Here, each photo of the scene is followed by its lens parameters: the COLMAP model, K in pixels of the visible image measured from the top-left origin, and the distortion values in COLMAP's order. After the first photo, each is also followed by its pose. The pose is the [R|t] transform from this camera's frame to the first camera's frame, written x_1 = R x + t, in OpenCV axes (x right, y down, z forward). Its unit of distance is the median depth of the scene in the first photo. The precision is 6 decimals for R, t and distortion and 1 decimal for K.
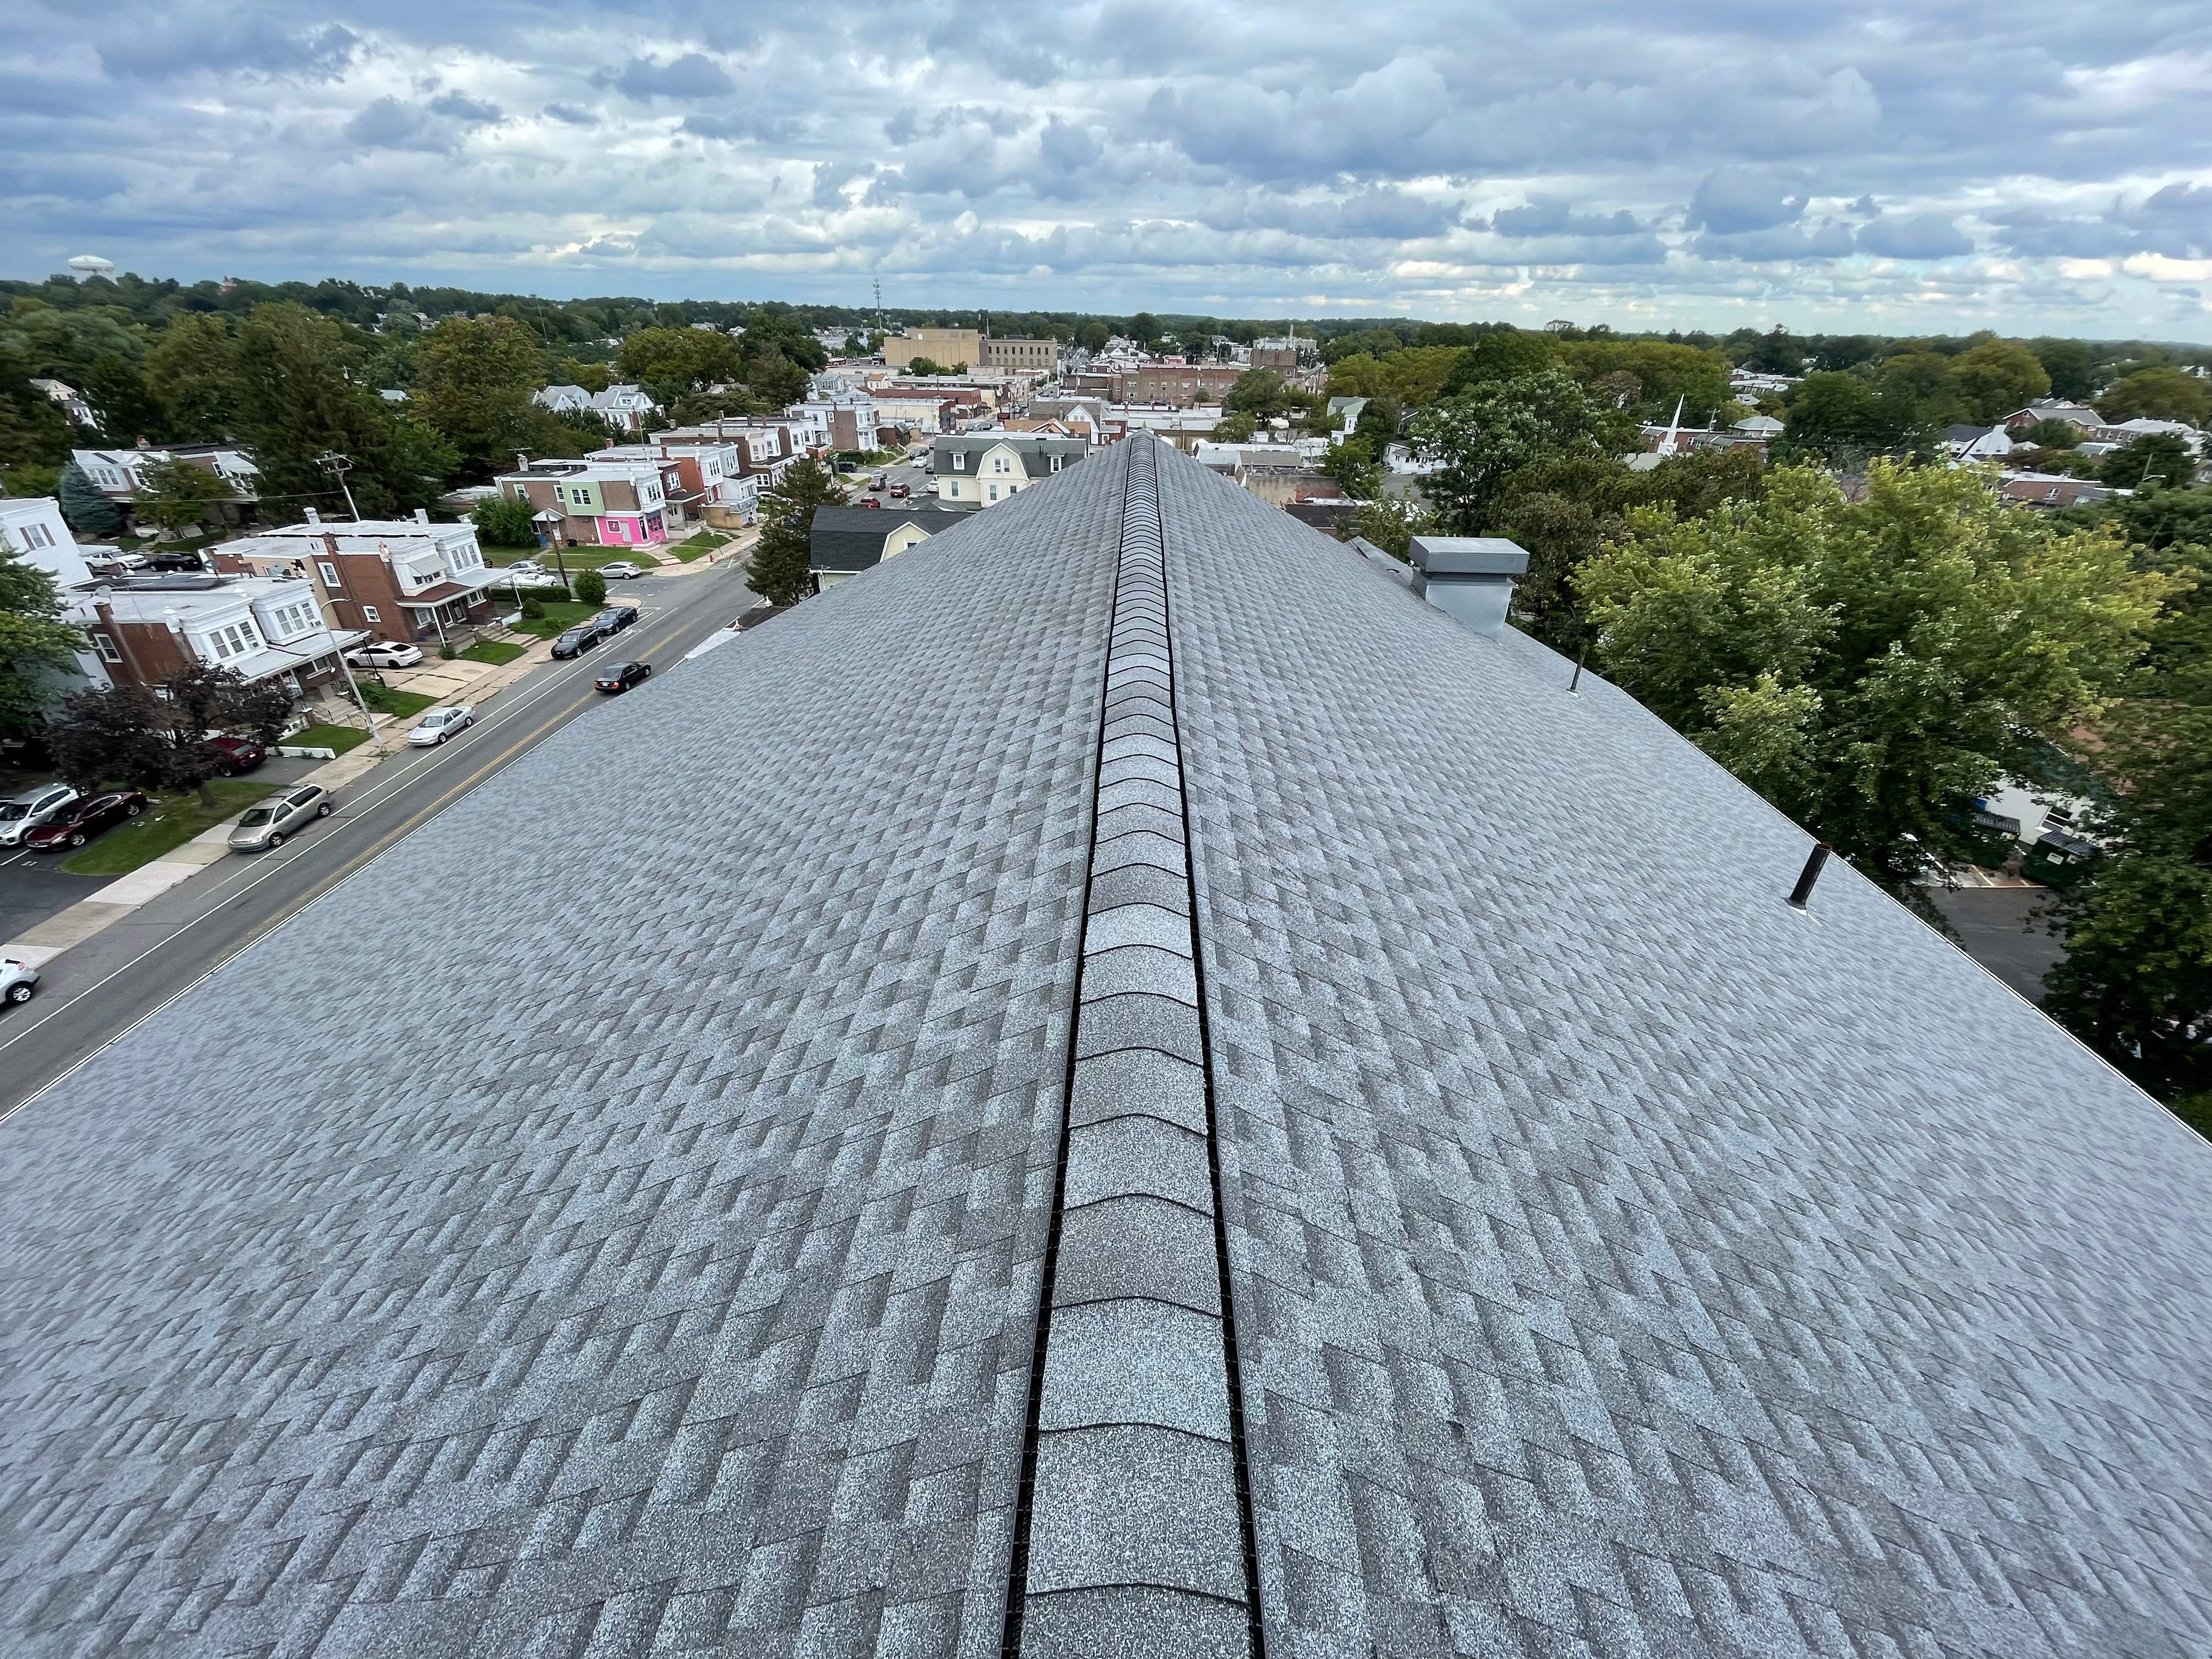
lens RADIAL K [[889.6, 0, 1104.6], [0, 889.6, 828.8], [0, 0, 1]] dist [0.001457, -0.000228]
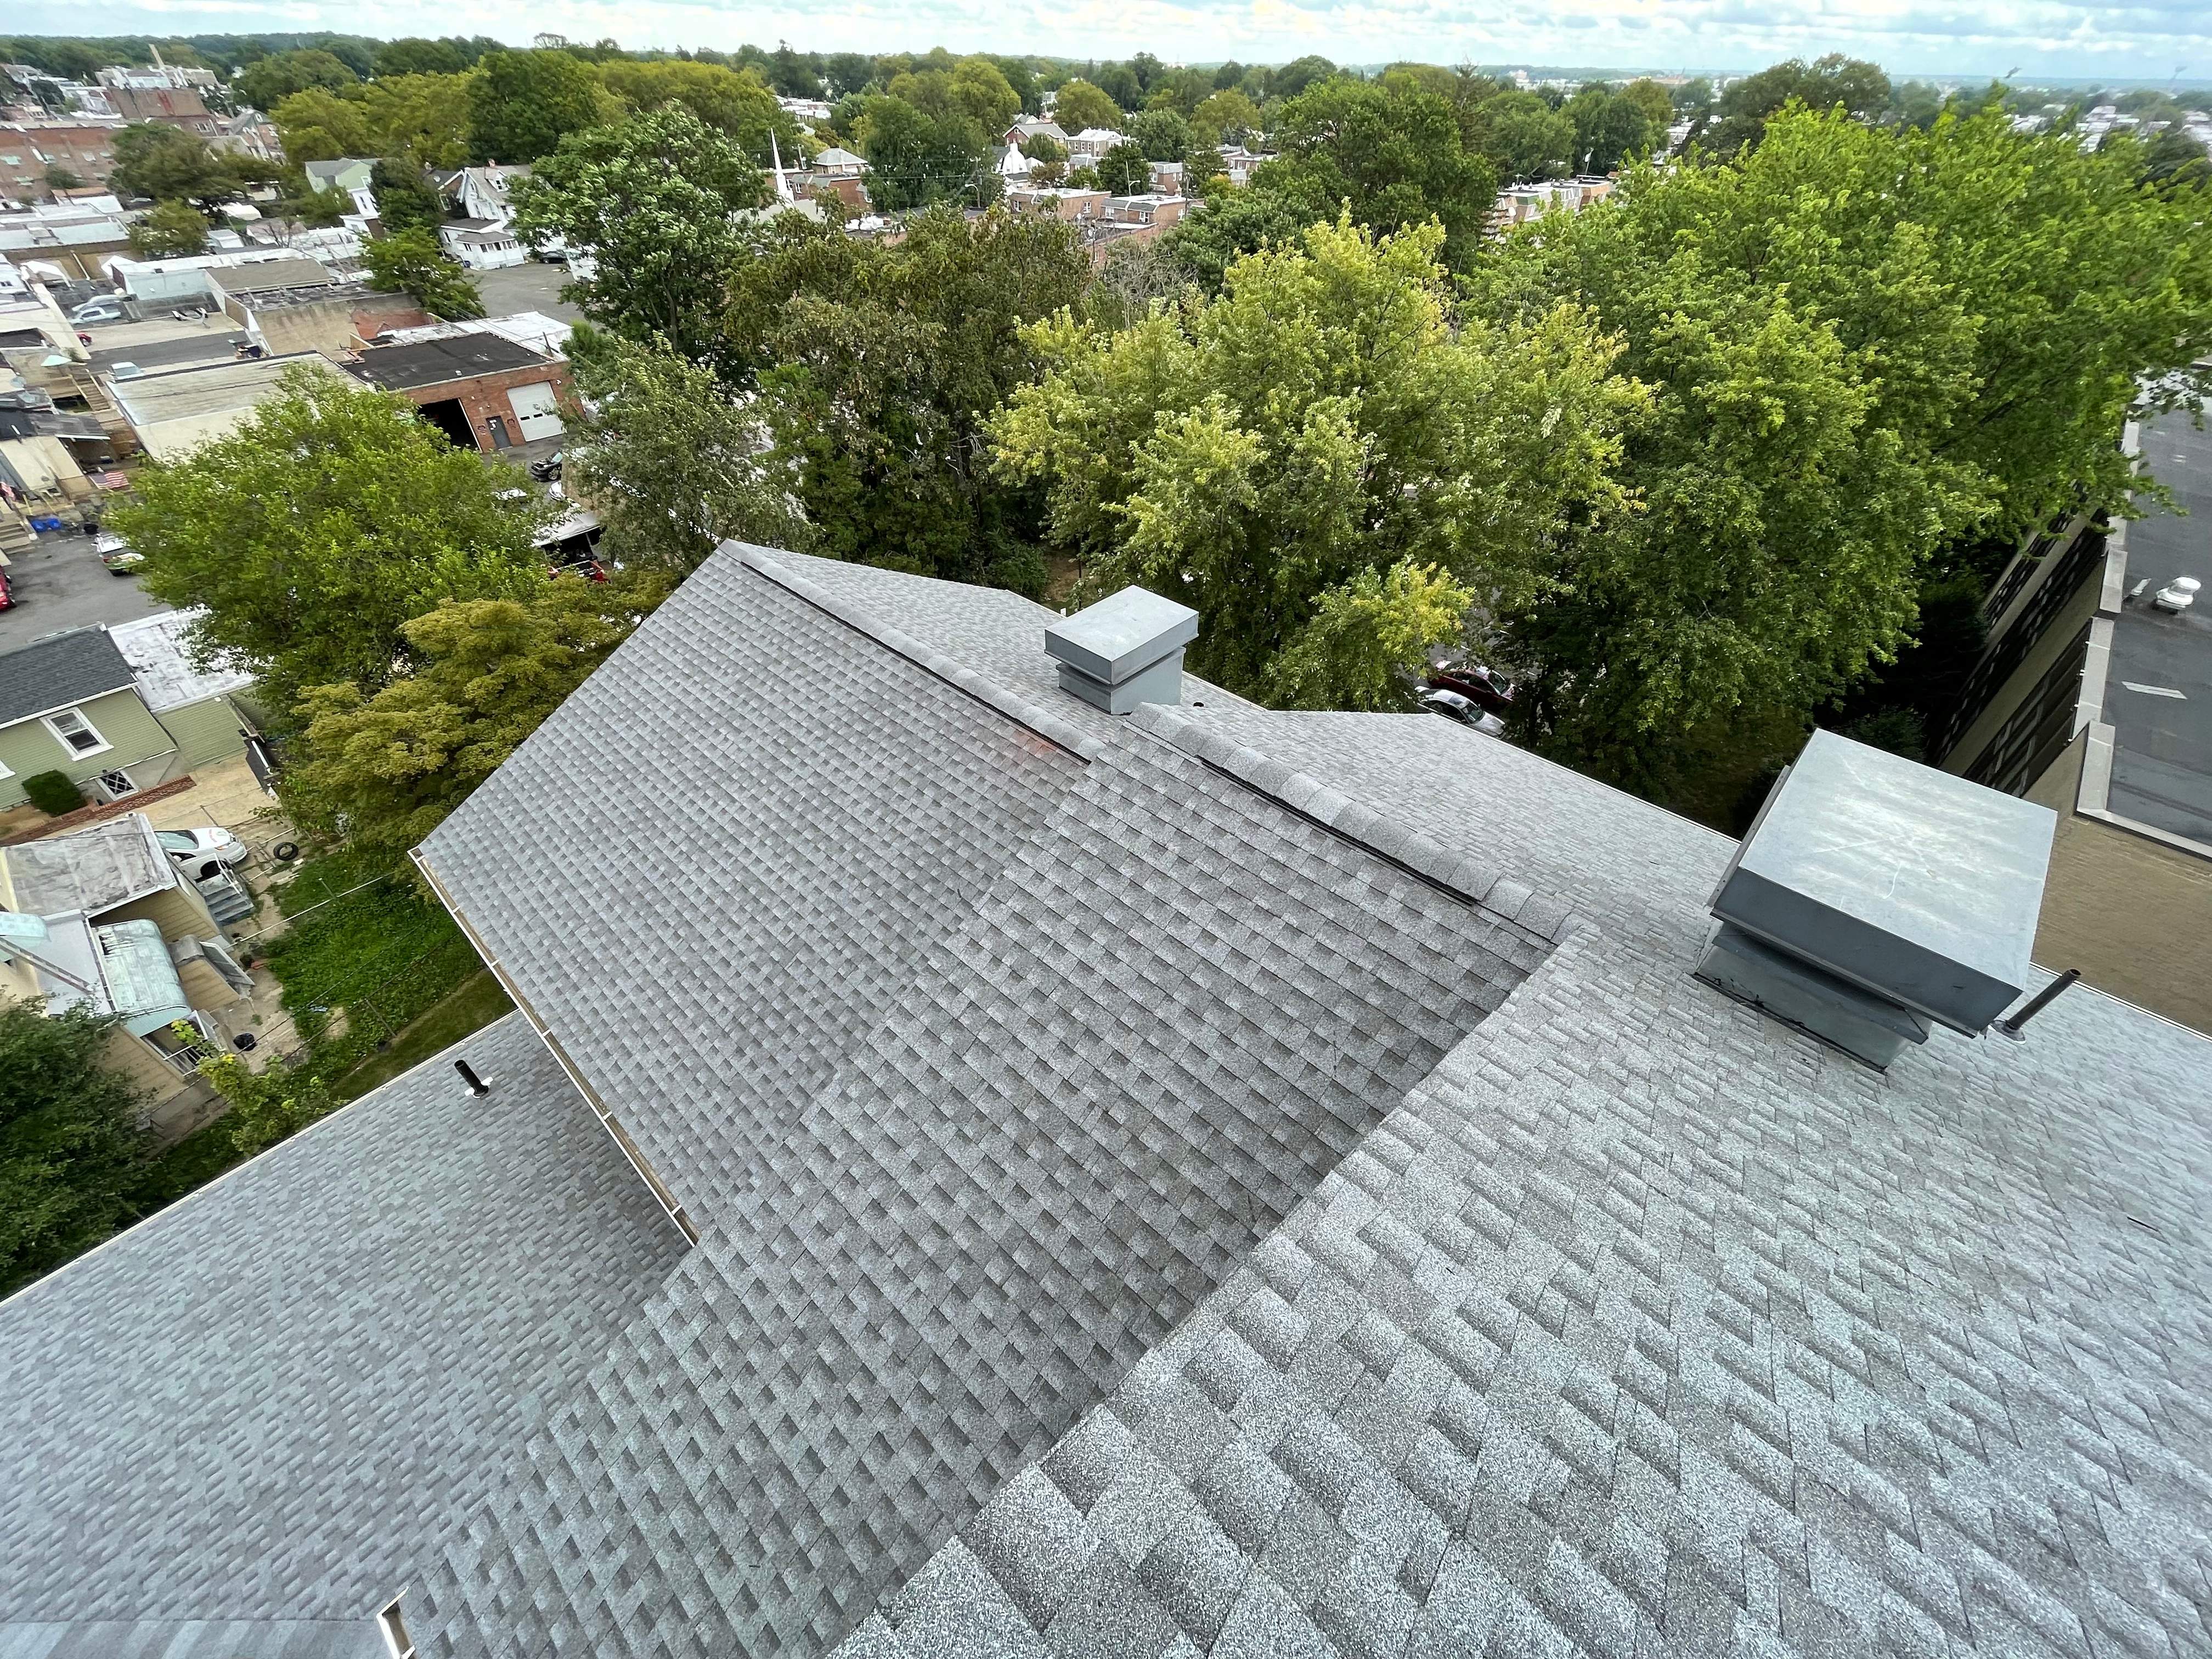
lens RADIAL K [[889.6, 0, 1114.9], [0, 889.6, 825.4], [0, 0, 1]] dist [0.001457, -0.000228]
pose [[0.647862, -0.506455, 0.569014, 0.121342], [0.379499, 0.862265, 0.335379, -0.780390], [-0.660496, -0.001339, 0.750828, 1.416580]]
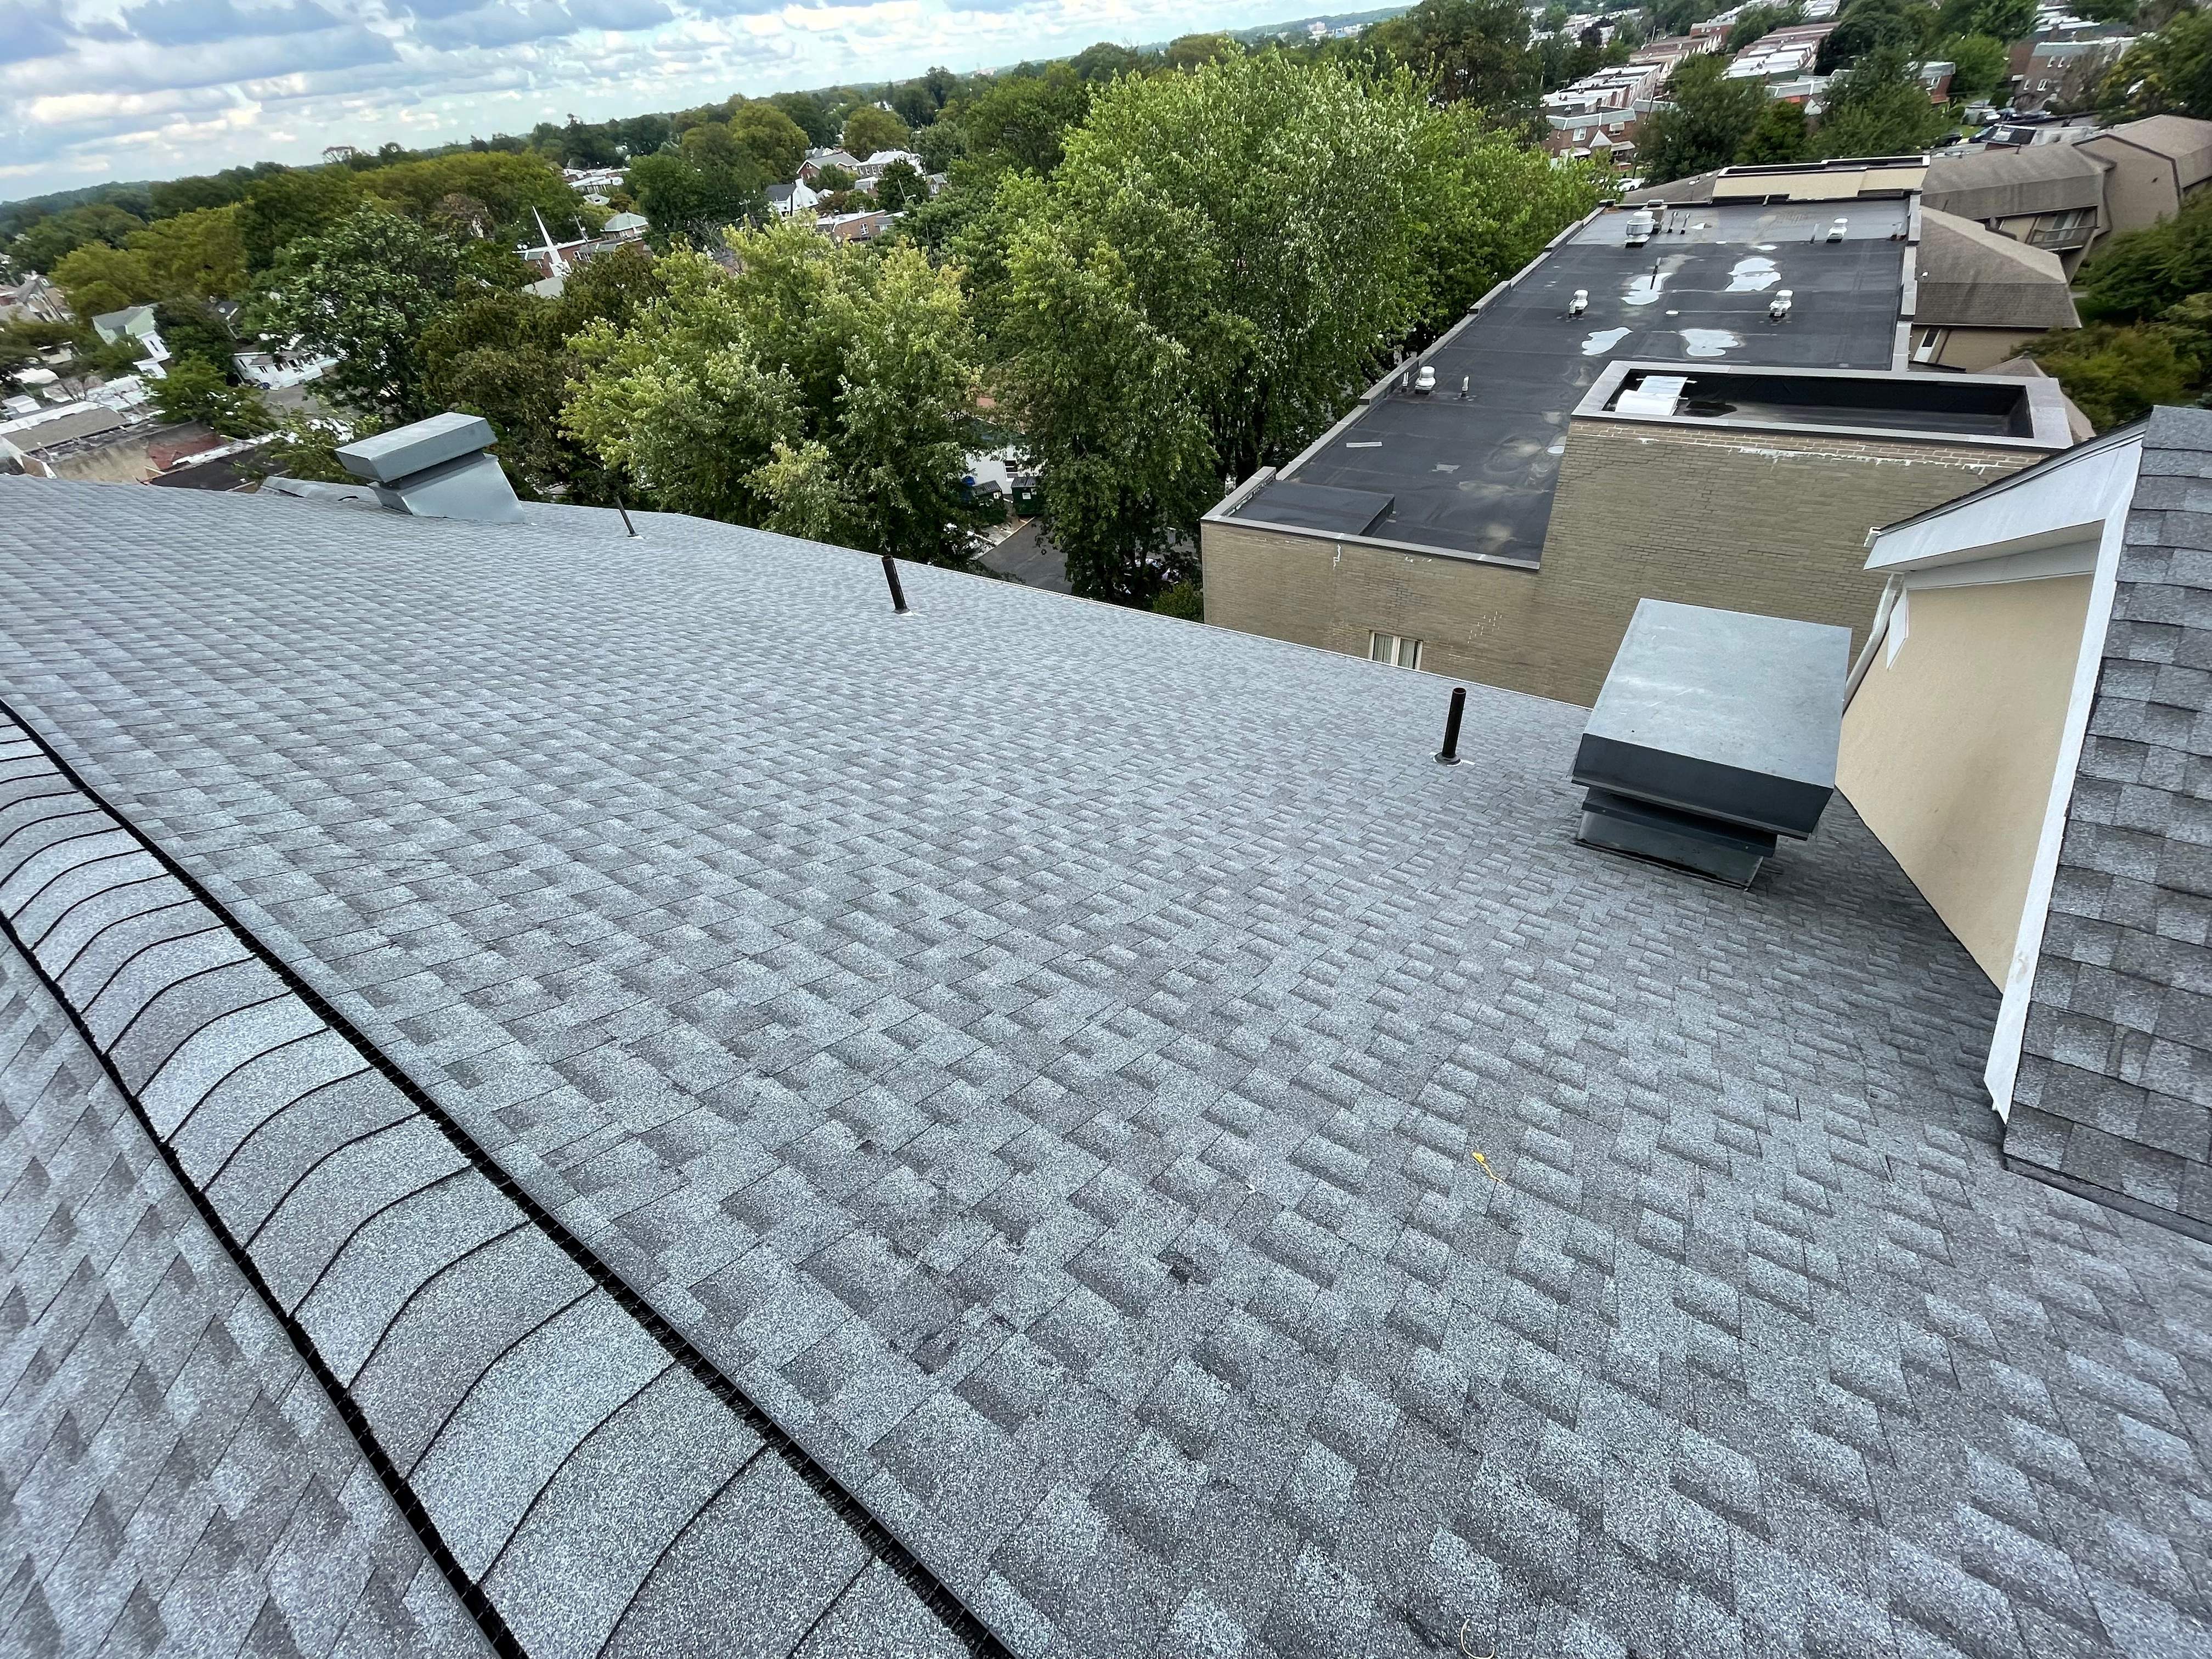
lens RADIAL K [[889.6, 0, 1103.4], [0, 889.6, 829.1], [0, 0, 1]] dist [0.001457, -0.000228]
pose [[0.516499, -0.621243, 0.589310, 0.043078], [0.527217, 0.773017, 0.352826, 0.042051], [-0.674738, 0.128460, 0.726792, -0.013326]]
